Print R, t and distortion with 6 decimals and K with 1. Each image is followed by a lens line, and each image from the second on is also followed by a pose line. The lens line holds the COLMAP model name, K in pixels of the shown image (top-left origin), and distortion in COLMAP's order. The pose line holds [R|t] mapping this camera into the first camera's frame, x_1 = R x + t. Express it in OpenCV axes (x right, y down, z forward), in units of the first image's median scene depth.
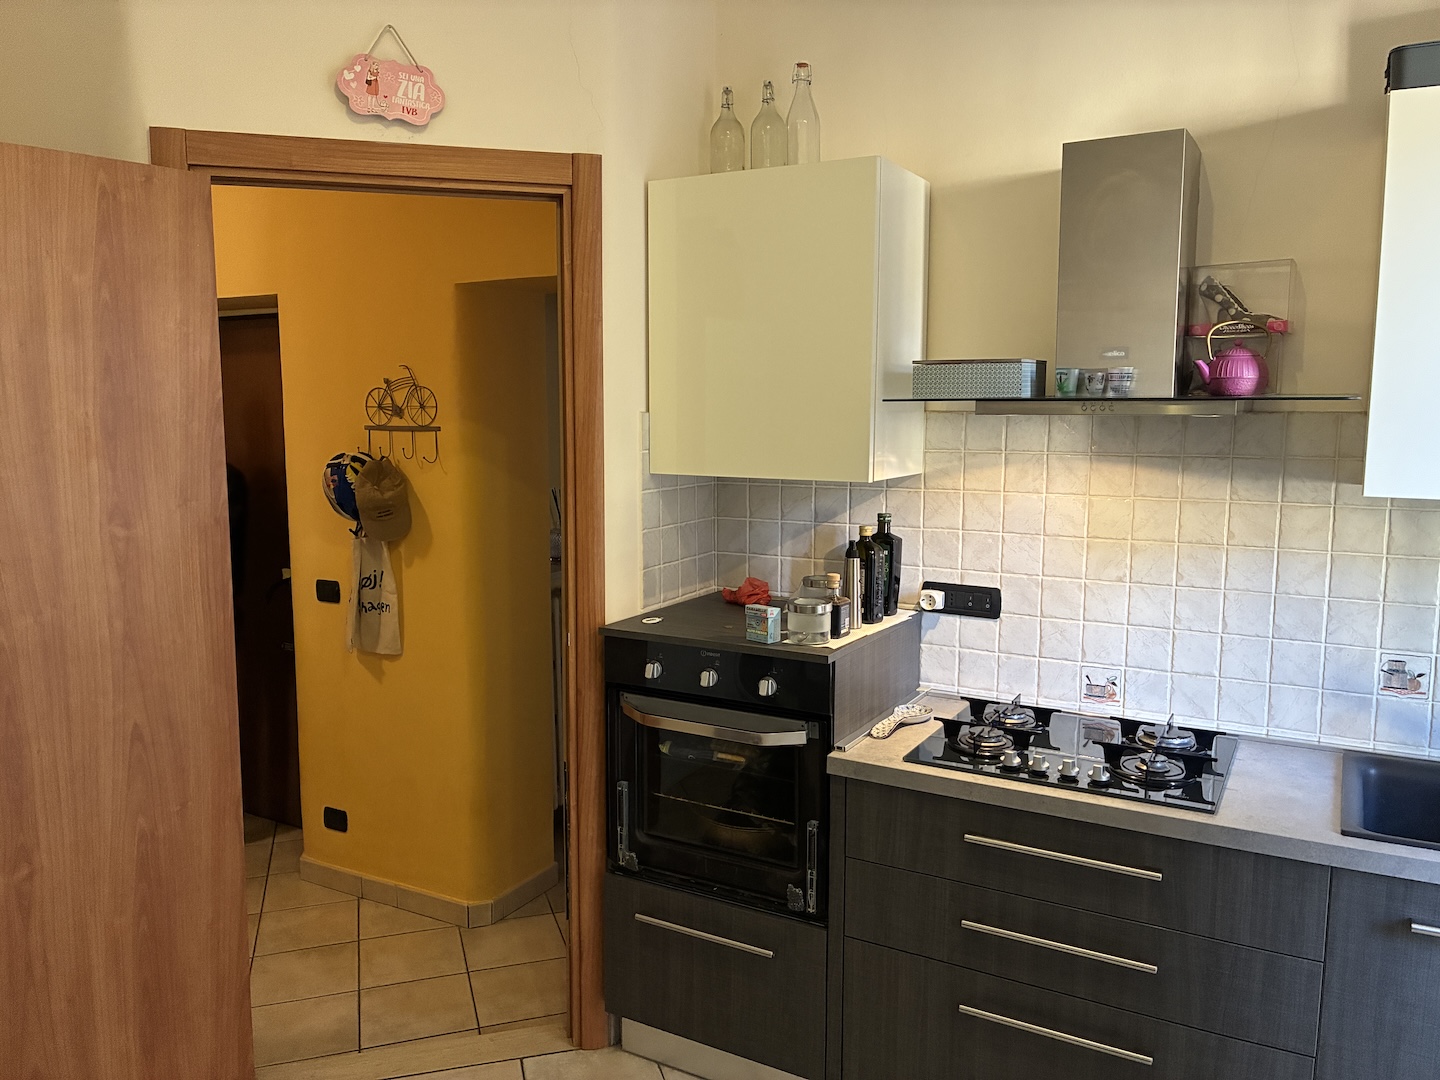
lens RADIAL K [[1078.3, 0, 714.2], [0, 1078.3, 539.7], [0, 0, 1]] dist [0.046896, -0.005395]
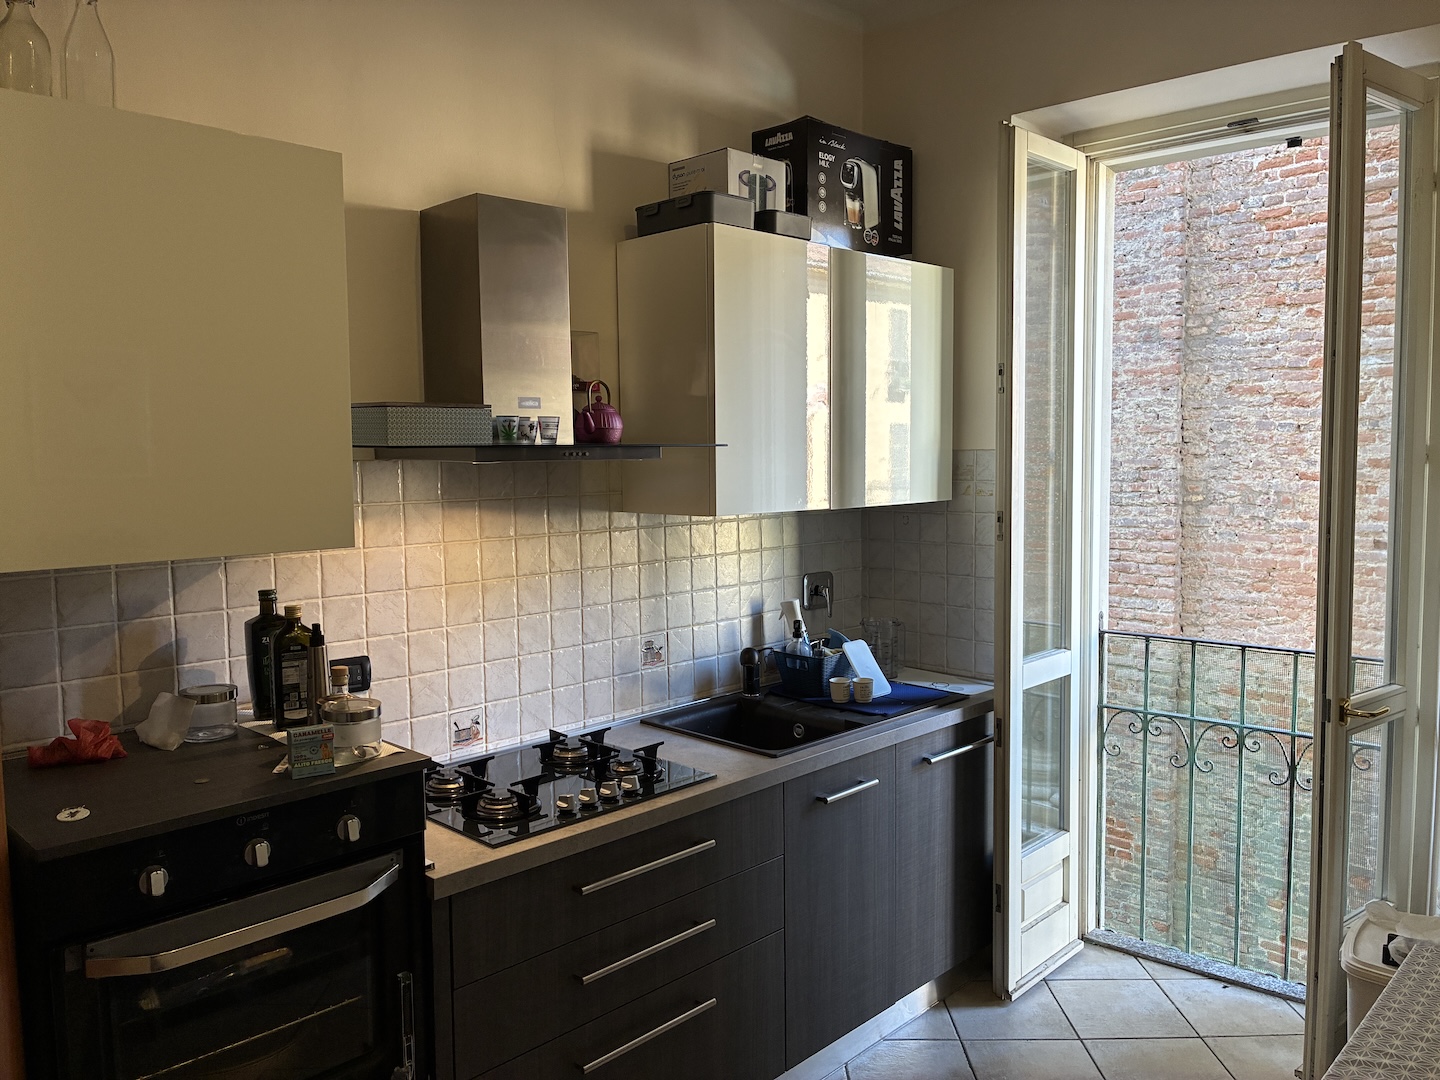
lens RADIAL K [[1078.3, 0, 714.2], [0, 1078.3, 539.7], [0, 0, 1]] dist [0.046896, -0.005395]
pose [[0.286903, -0.085215, 0.954162, -0.533439], [0.134088, 0.989802, 0.048079, -0.057912], [-0.948529, 0.114148, 0.295404, 0.472325]]
